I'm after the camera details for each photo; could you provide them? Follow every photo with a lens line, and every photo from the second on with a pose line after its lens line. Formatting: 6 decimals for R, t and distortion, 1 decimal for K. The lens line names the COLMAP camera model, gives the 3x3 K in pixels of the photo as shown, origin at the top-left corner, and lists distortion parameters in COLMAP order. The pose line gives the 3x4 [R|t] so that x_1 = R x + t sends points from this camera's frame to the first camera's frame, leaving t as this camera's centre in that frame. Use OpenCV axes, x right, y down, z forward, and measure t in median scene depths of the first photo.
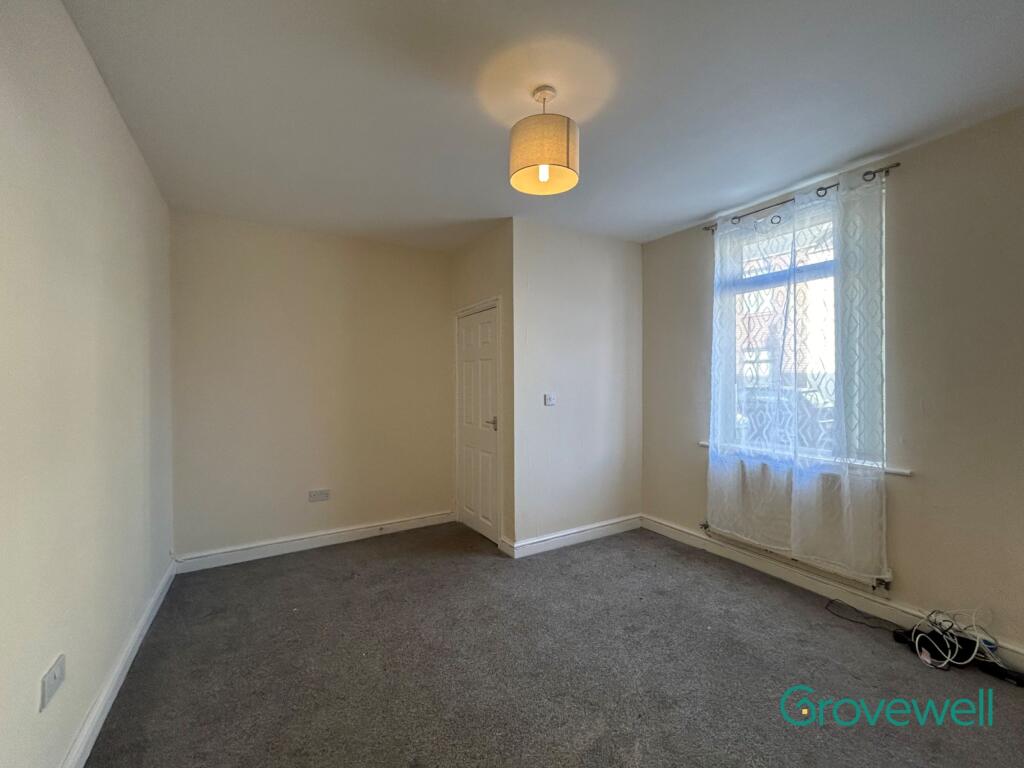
lens RADIAL K [[417.8, 0, 513.0], [0, 417.8, 380.5], [0, 0, 1]] dist [0.000947, -0.000619]
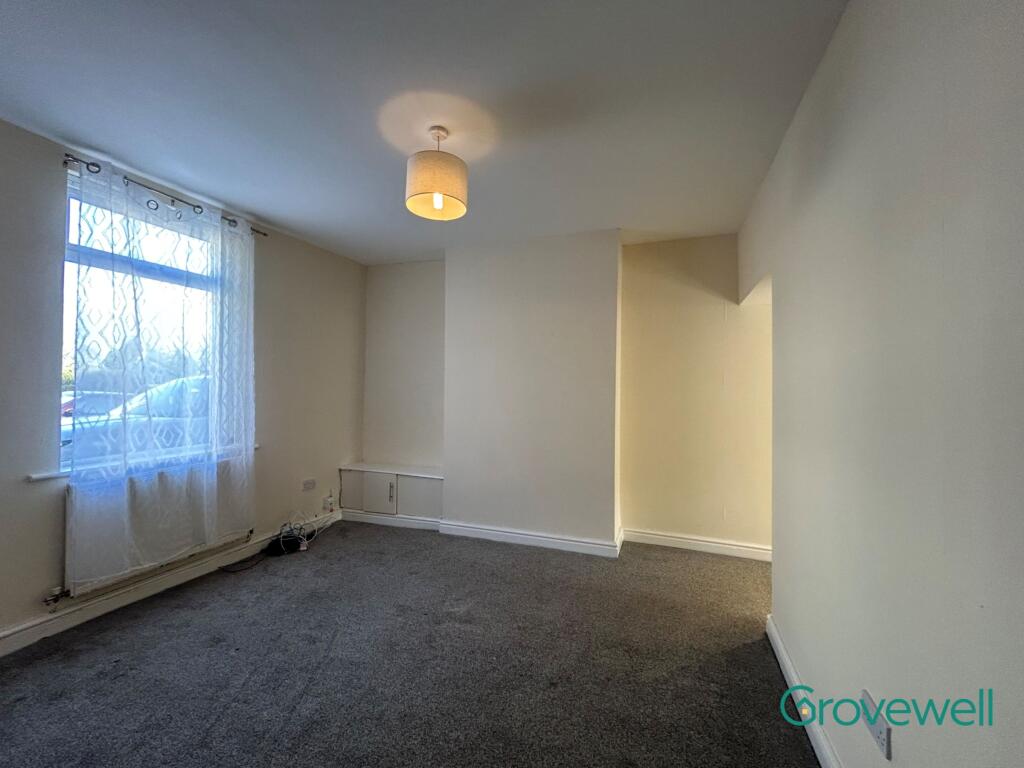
lens RADIAL K [[417.8, 0, 513.0], [0, 417.8, 380.5], [0, 0, 1]] dist [0.000947, -0.000619]
pose [[-0.627113, 0.004534, 0.778915, -0.613187], [-0.010962, 0.999833, -0.014645, 0.003744], [-0.778851, -0.017722, -0.626958, 1.009473]]
